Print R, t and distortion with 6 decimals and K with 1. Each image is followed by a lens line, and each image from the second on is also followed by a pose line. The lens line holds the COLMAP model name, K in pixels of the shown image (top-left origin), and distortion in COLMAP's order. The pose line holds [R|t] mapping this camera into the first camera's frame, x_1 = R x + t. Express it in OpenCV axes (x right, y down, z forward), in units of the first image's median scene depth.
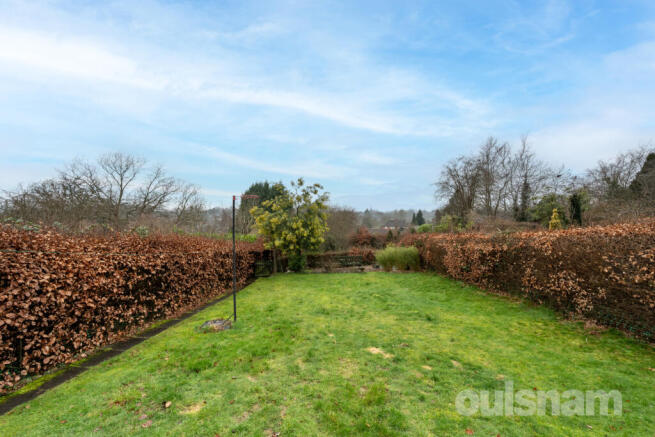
lens RADIAL K [[254.8, 0, 324.1], [0, 254.8, 219.8], [0, 0, 1]] dist [-0.001477, 0.000058]
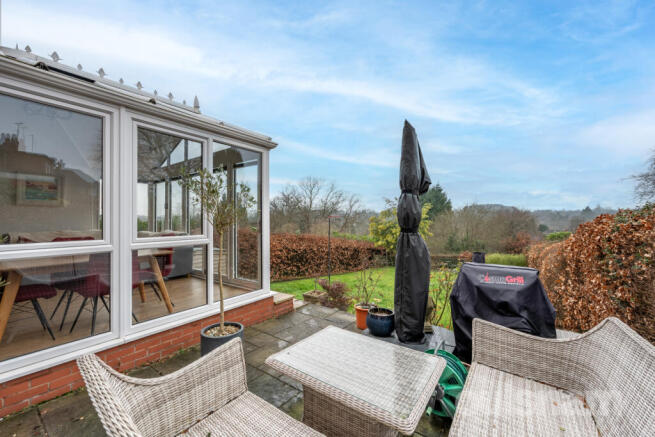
lens RADIAL K [[254.8, 0, 330.3], [0, 254.8, 219.4], [0, 0, 1]] dist [-0.001477, 0.000058]
pose [[0.810864, -0.000809, -0.585234, 0.402444], [-0.003486, 0.999975, -0.006212, -0.028607], [0.585224, 0.007077, 0.810841, -0.293721]]
